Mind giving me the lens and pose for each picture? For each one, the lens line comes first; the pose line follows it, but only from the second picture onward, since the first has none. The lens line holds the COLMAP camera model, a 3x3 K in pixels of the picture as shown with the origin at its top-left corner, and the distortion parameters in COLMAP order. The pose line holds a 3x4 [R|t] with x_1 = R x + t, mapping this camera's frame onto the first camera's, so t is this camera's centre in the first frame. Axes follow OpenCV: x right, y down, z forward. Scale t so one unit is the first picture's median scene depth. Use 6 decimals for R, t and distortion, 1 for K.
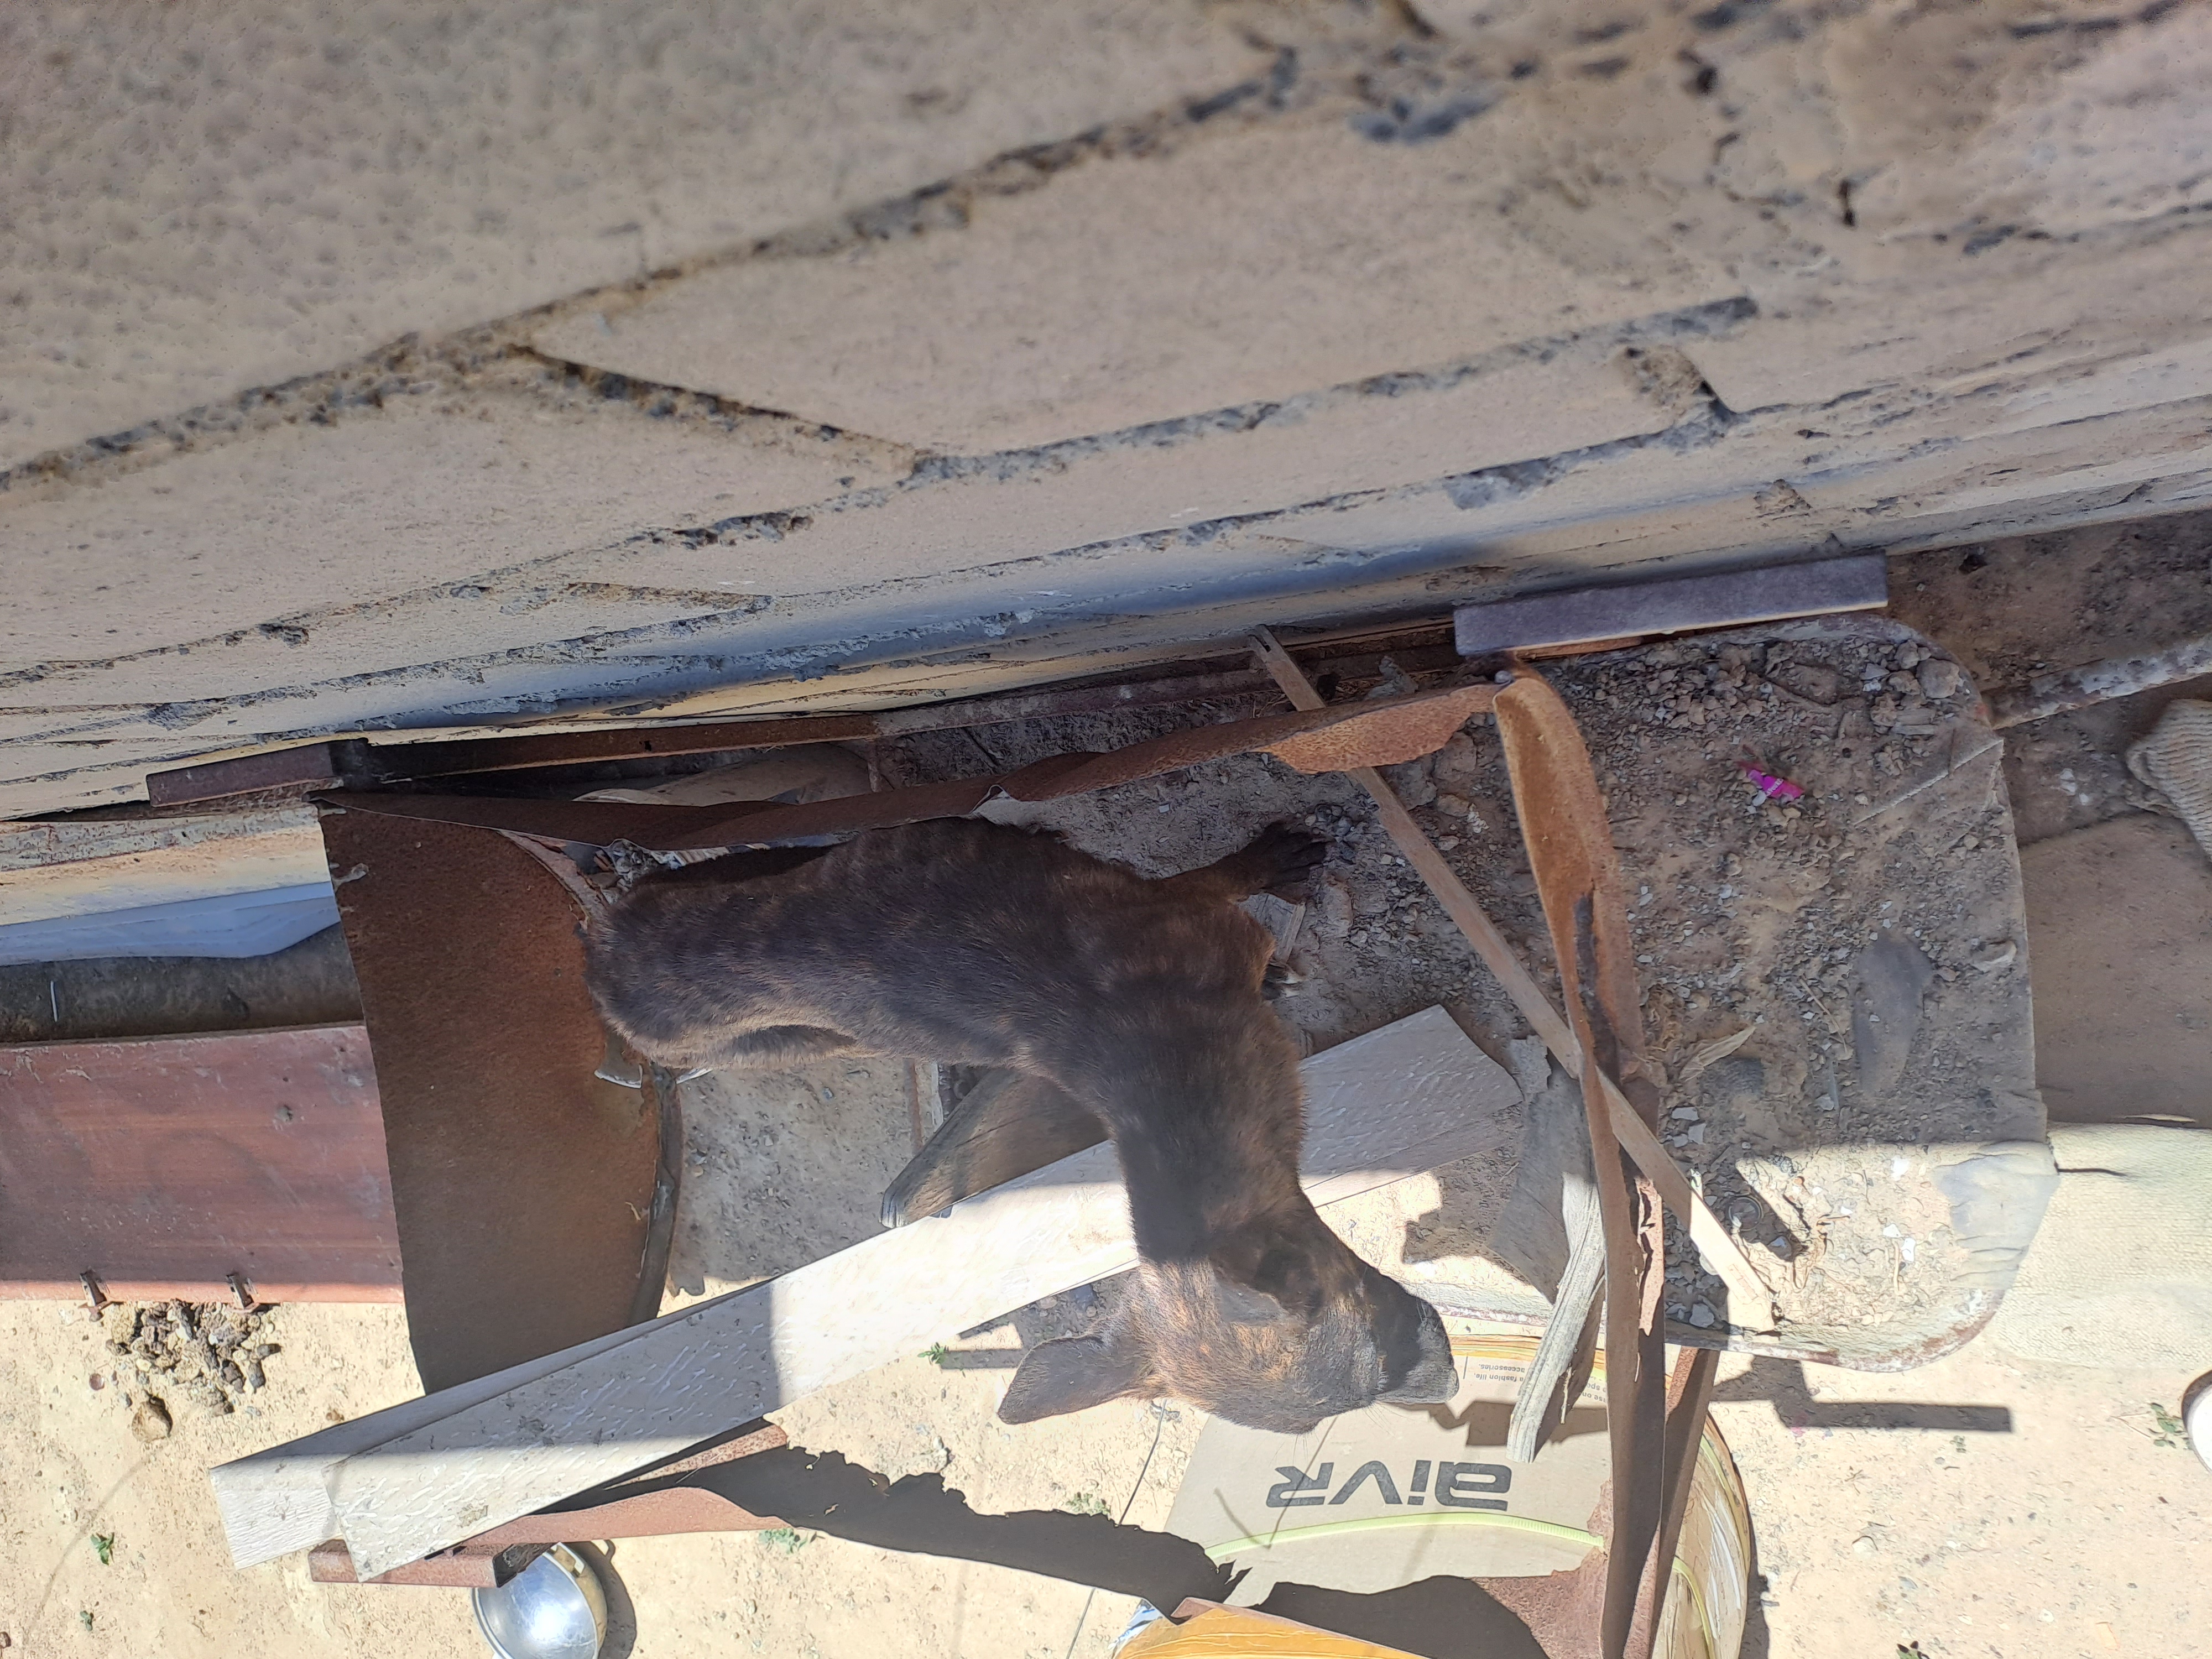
lens RADIAL K [[1639.0, 0, 1096.7], [0, 1639.0, 845.9], [0, 0, 1]] dist [0.066386, -0.062164]
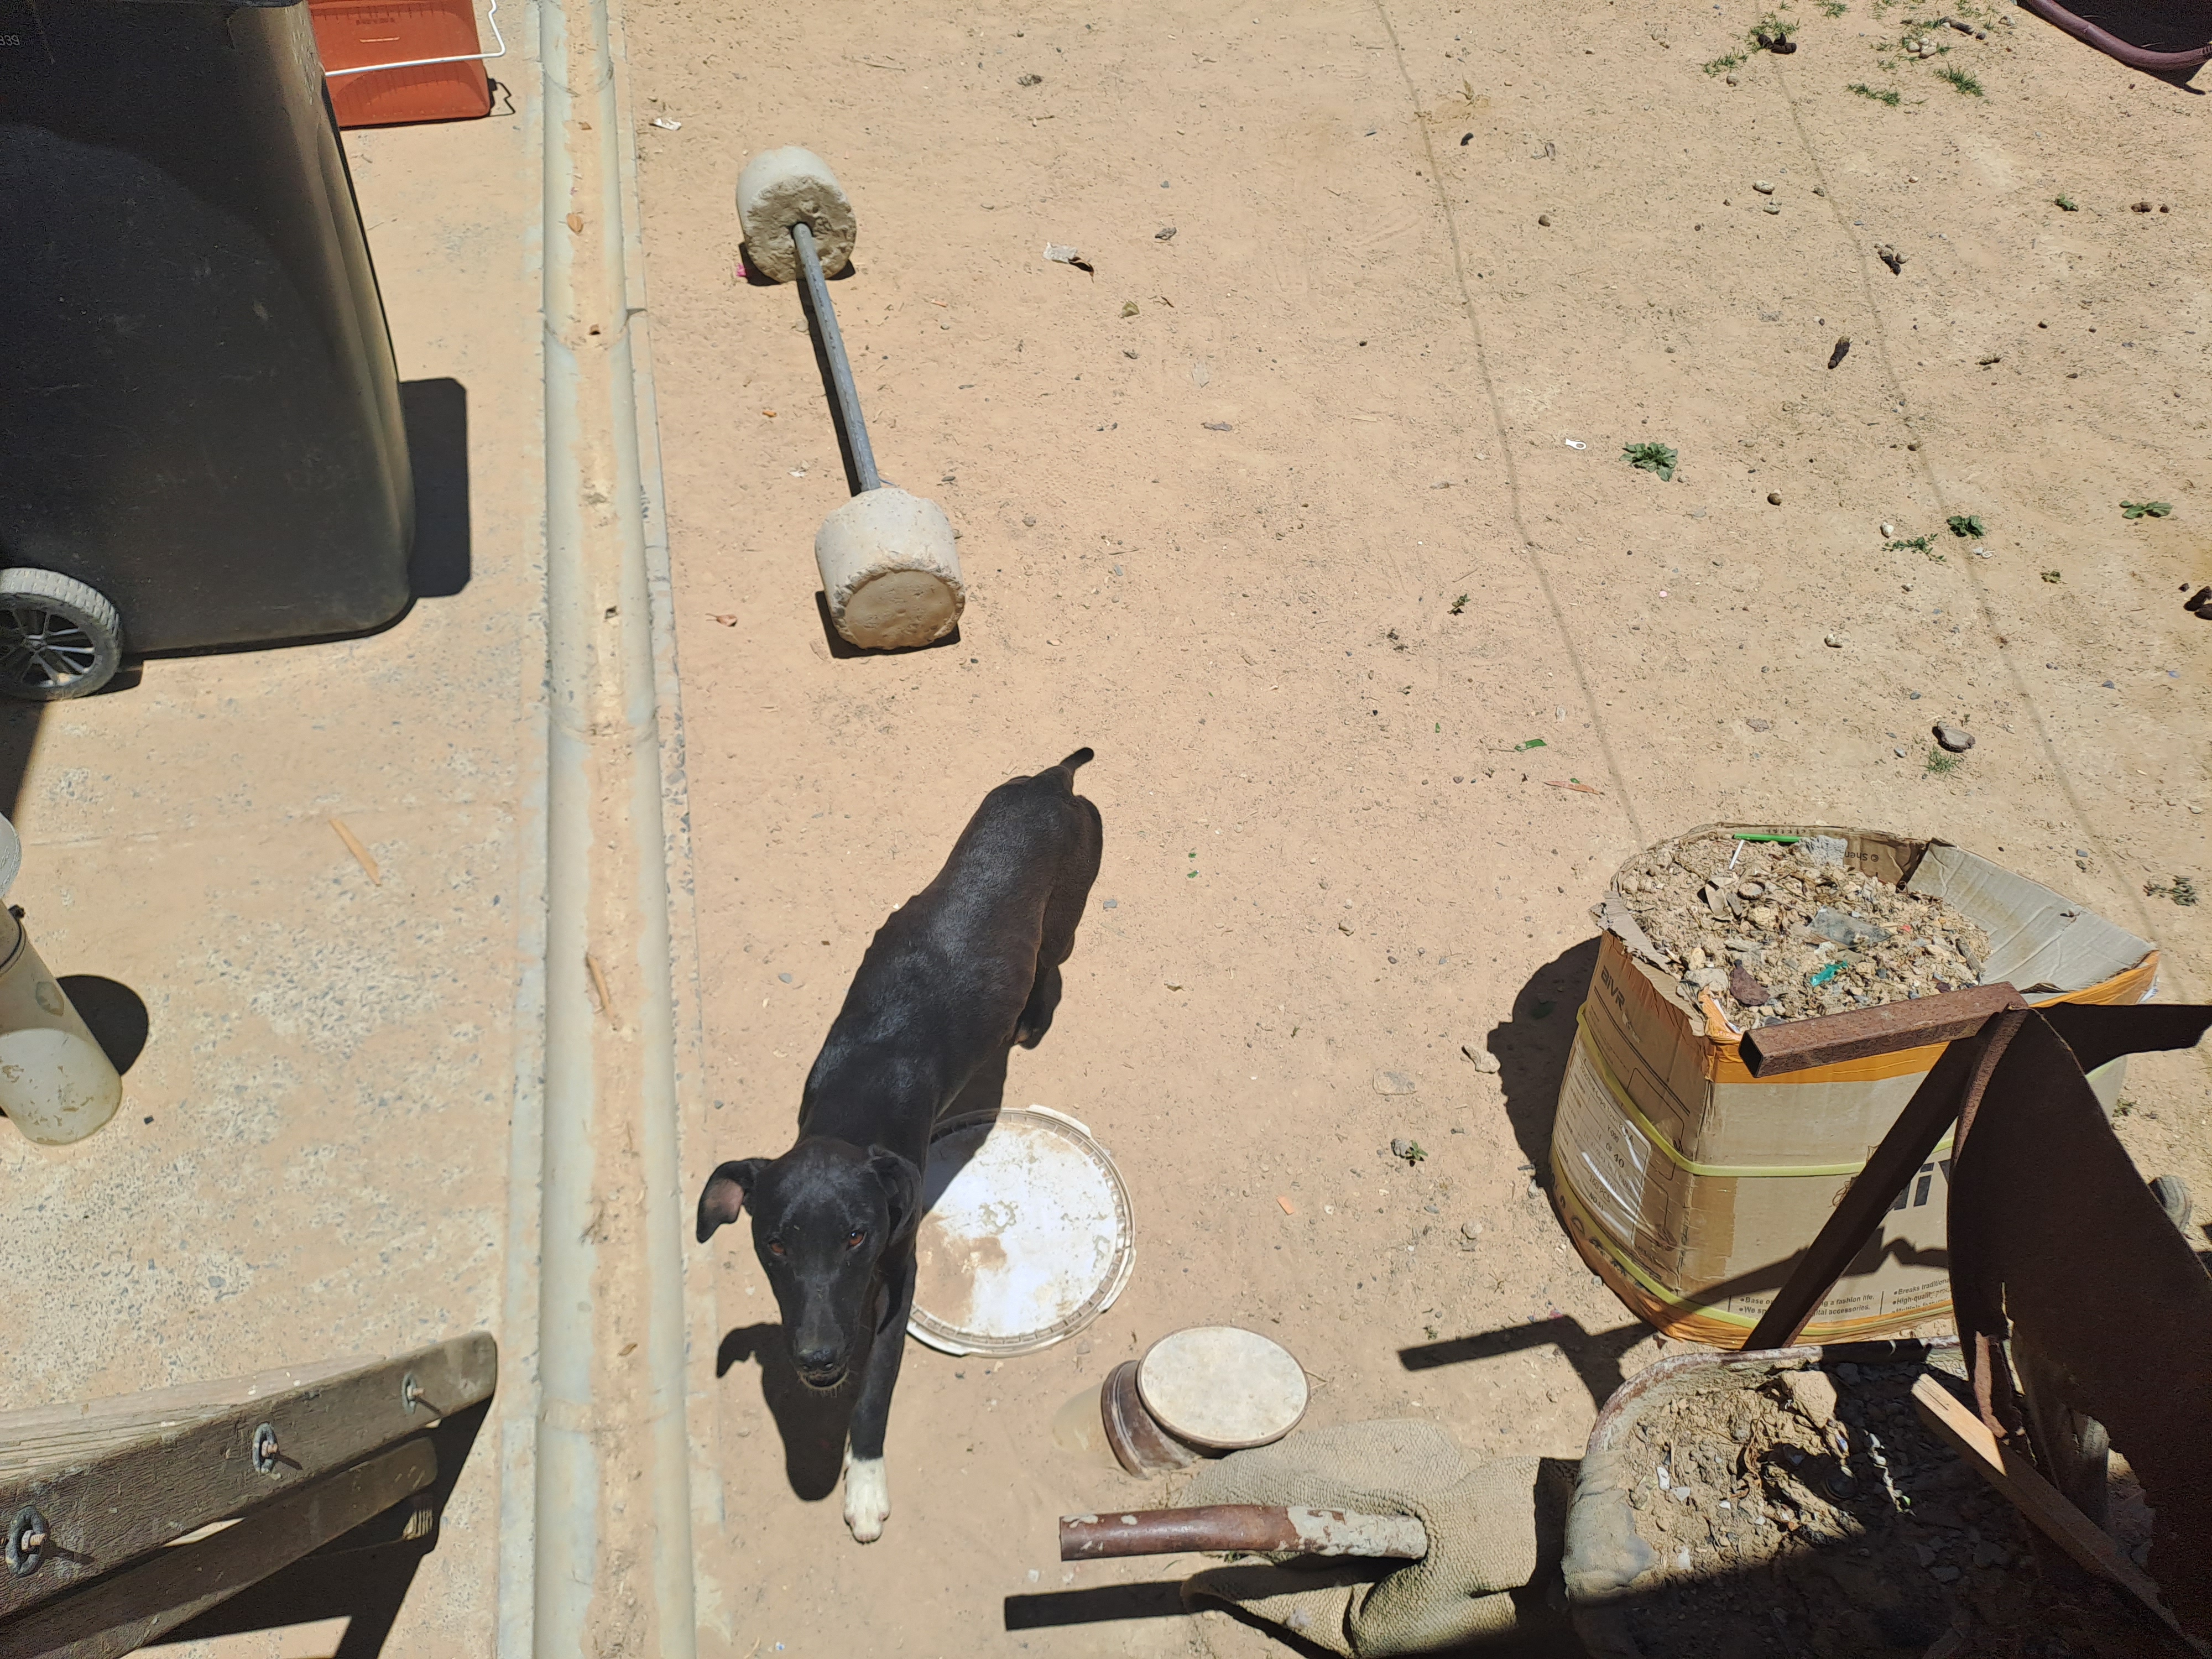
lens RADIAL K [[1639.0, 0, 1084.4], [0, 1639.0, 833.3], [0, 0, 1]] dist [0.066386, -0.062164]
pose [[-0.925873, 0.296989, 0.233574, 0.445616], [-0.105253, -0.796450, 0.595473, -0.023540], [0.362879, 0.526749, 0.768671, -0.171530]]
